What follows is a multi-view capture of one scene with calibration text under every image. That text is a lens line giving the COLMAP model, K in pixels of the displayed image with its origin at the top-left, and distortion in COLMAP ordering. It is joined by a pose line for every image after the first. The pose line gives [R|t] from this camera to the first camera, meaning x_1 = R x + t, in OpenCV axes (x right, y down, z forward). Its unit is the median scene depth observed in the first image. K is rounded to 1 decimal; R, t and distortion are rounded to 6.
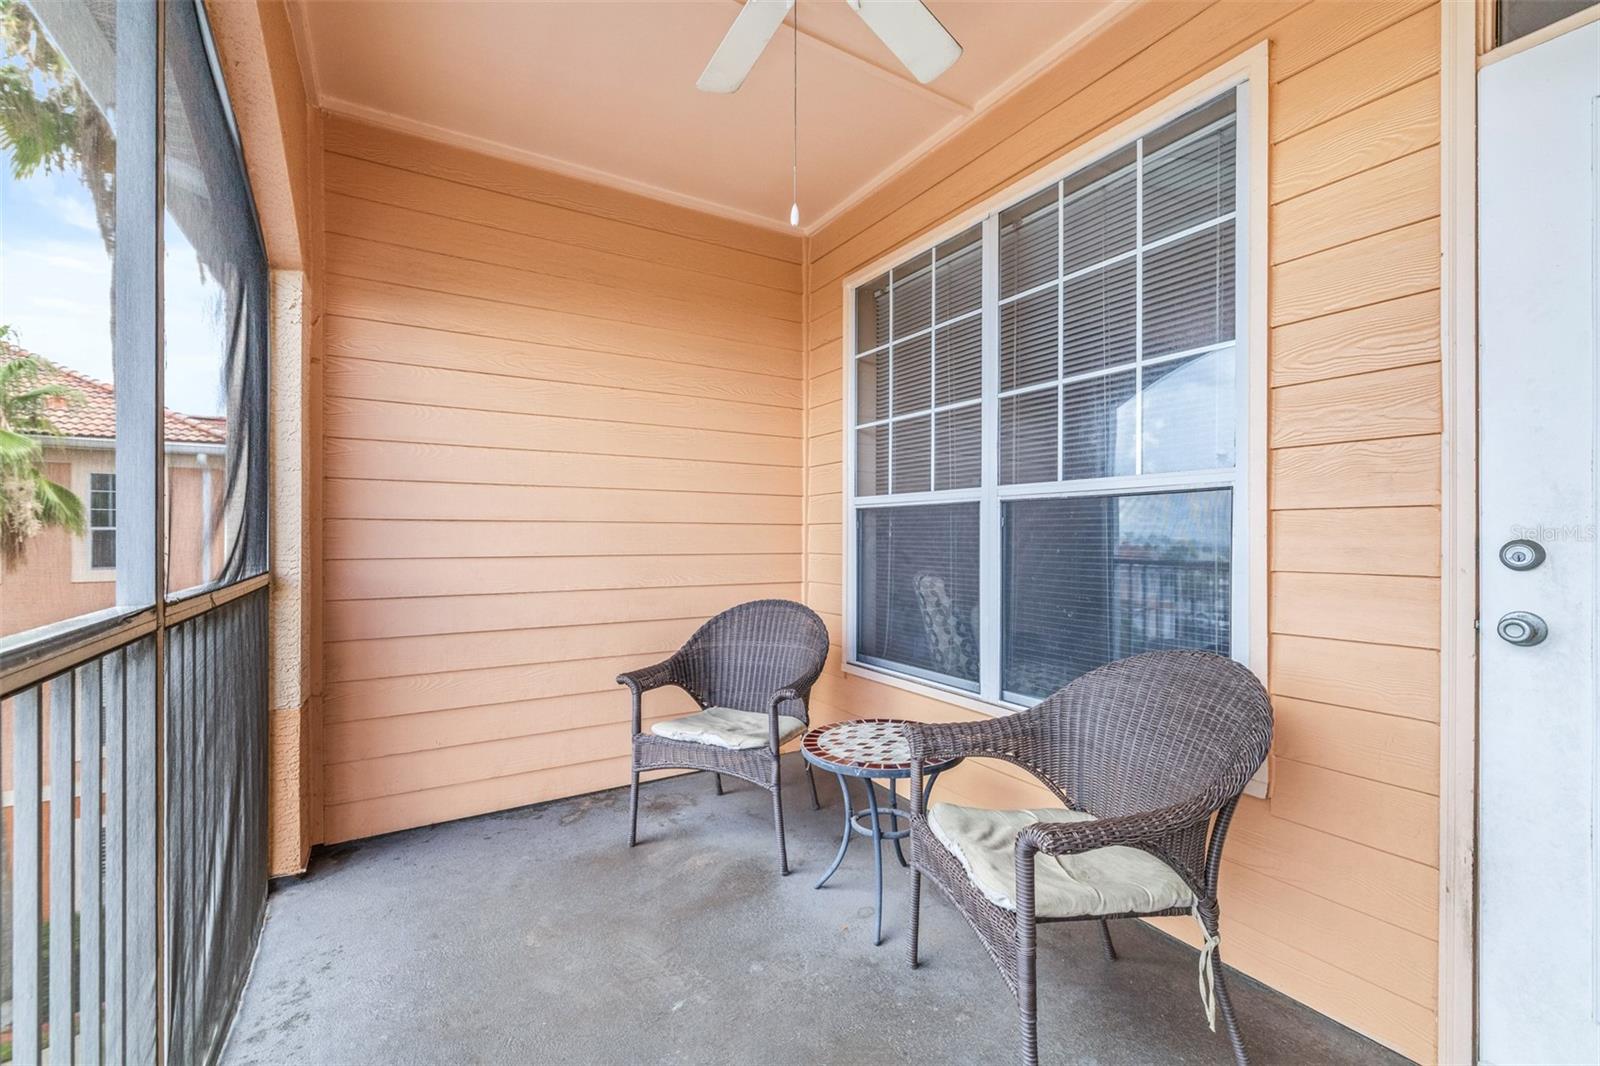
lens RADIAL K [[676.5, 0, 796.6], [0, 676.5, 530.6], [0, 0, 1]] dist [-0.002210, 0.000097]
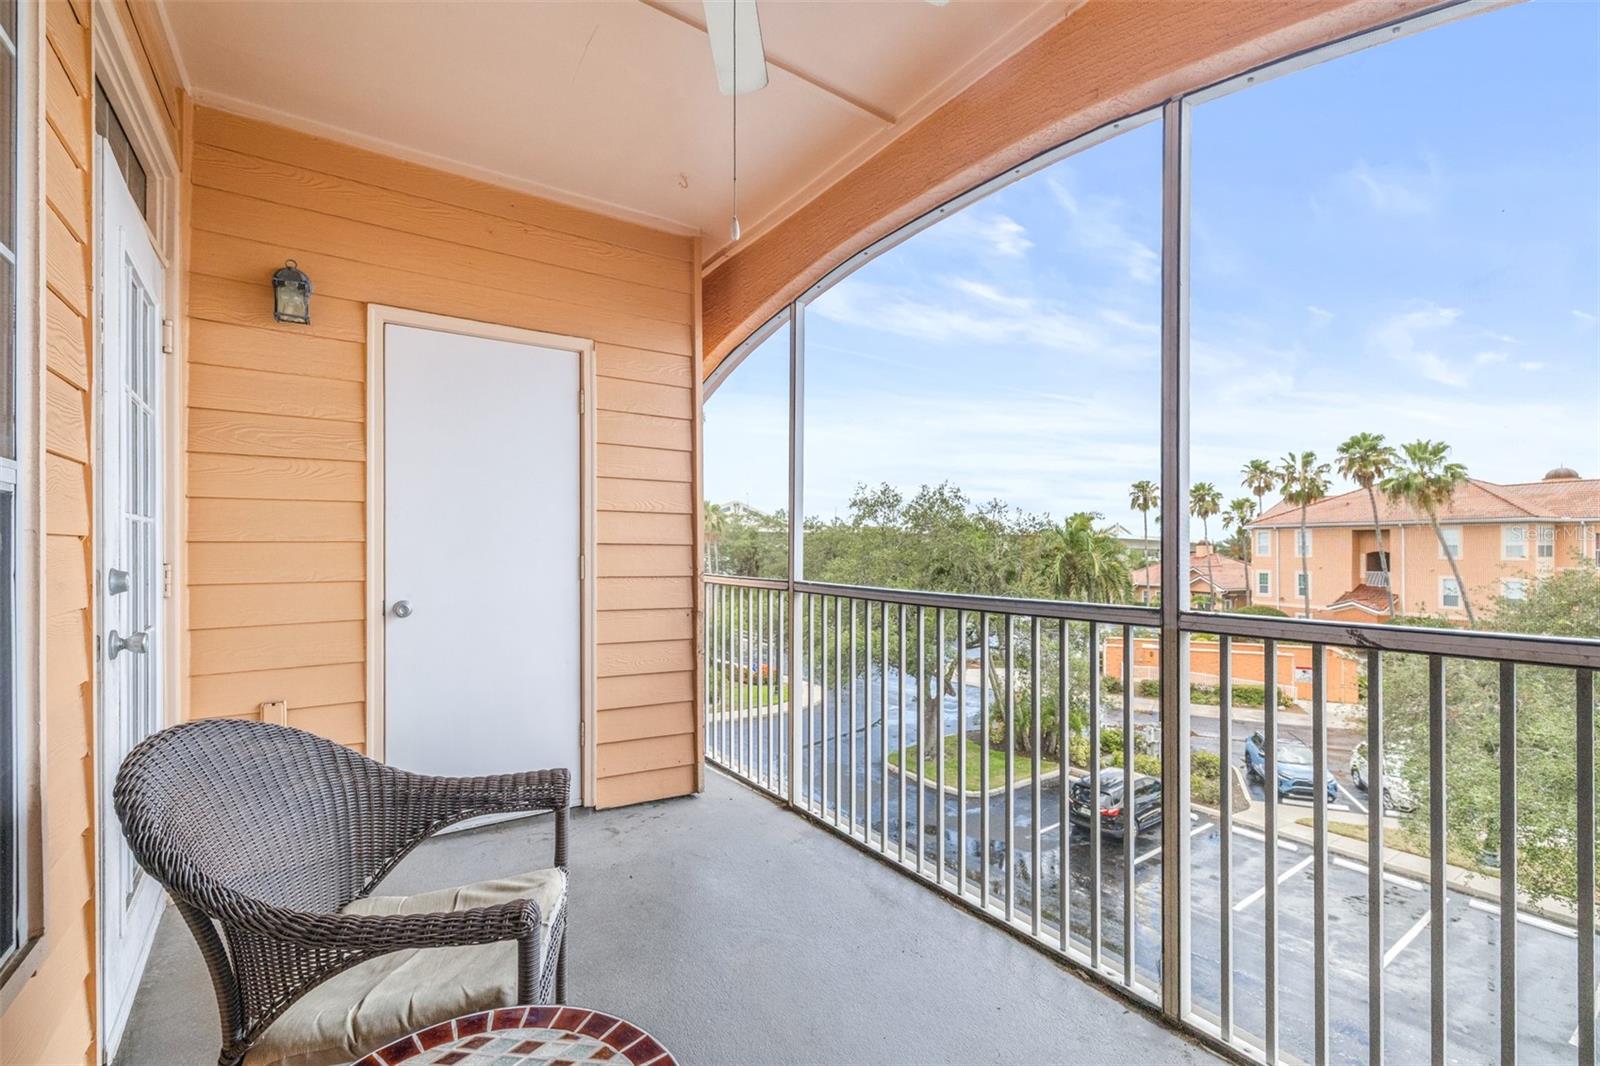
lens RADIAL K [[691.5, 0, 792.9], [0, 691.5, 543.3], [0, 0, 1]] dist [0.000309, 0.000064]
pose [[-0.998698, -0.001652, -0.050981, -0.025450], [-0.001008, 0.999919, -0.012658, -0.009483], [0.050998, -0.012590, -0.998619, 1.411980]]
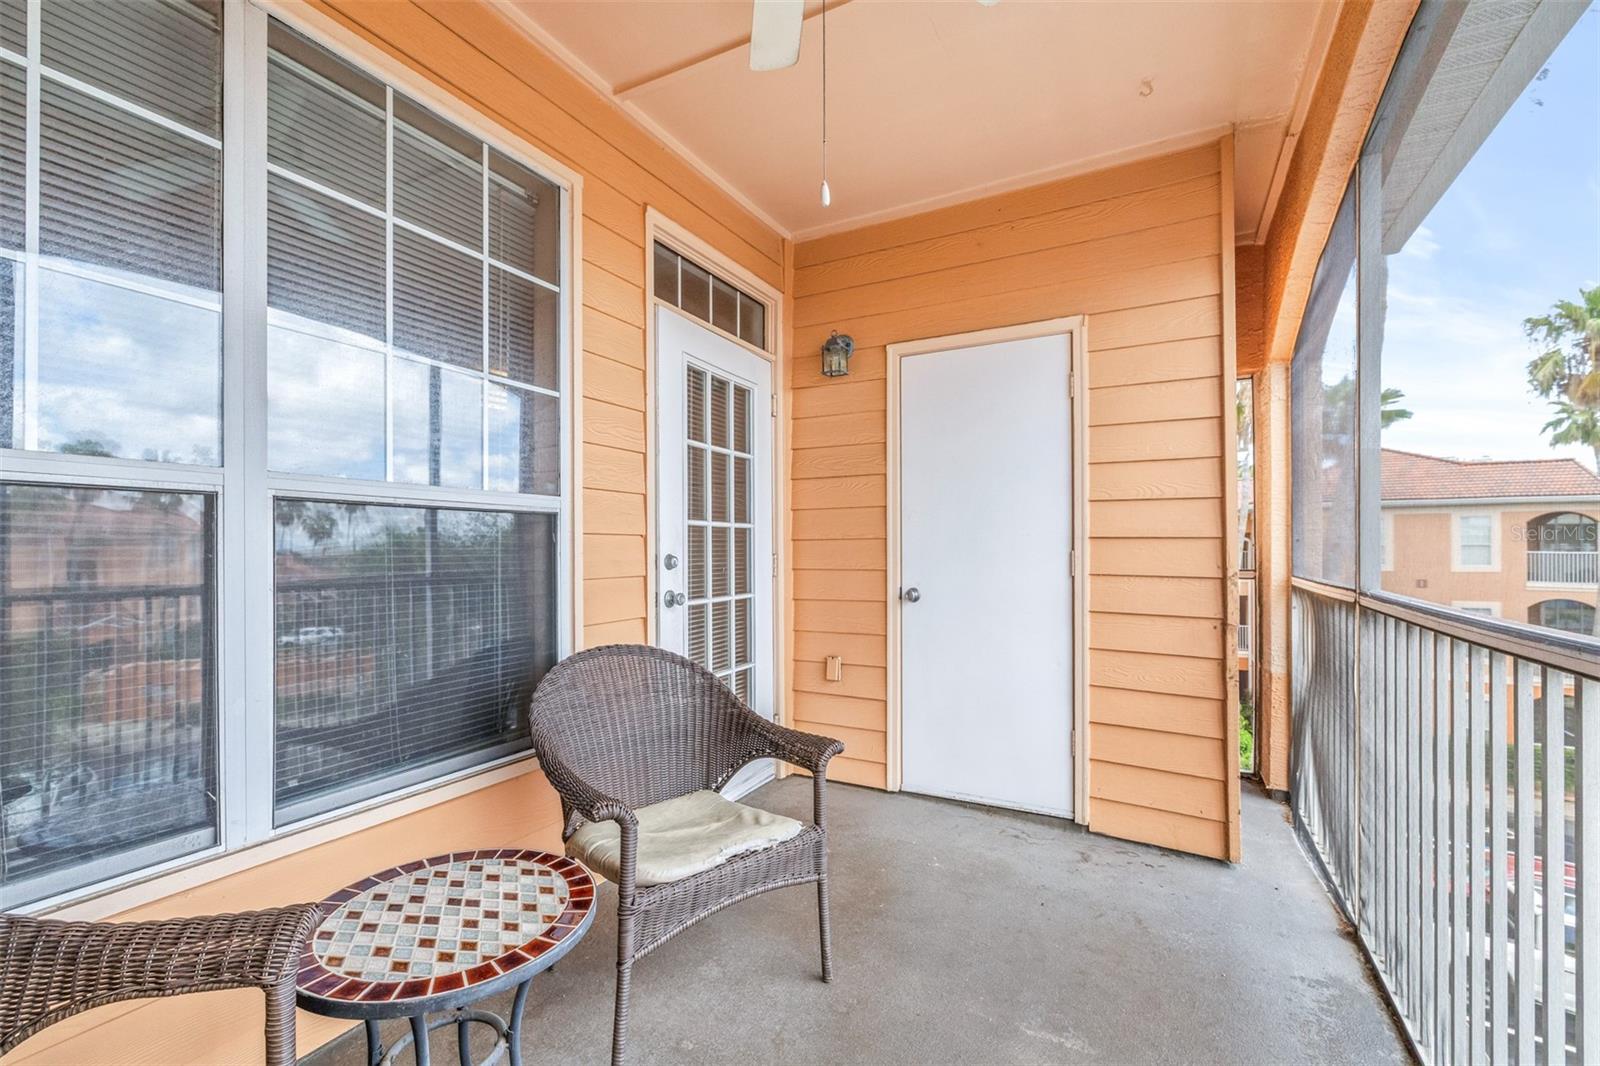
lens RADIAL K [[687.1, 0, 804.5], [0, 687.1, 546.3], [0, 0, 1]] dist [-0.003014, -0.000198]
pose [[-0.513975, 0.002968, 0.857800, -0.546290], [-0.004495, 0.999971, -0.006153, 0.000943], [-0.857793, -0.007019, -0.513947, 1.066645]]
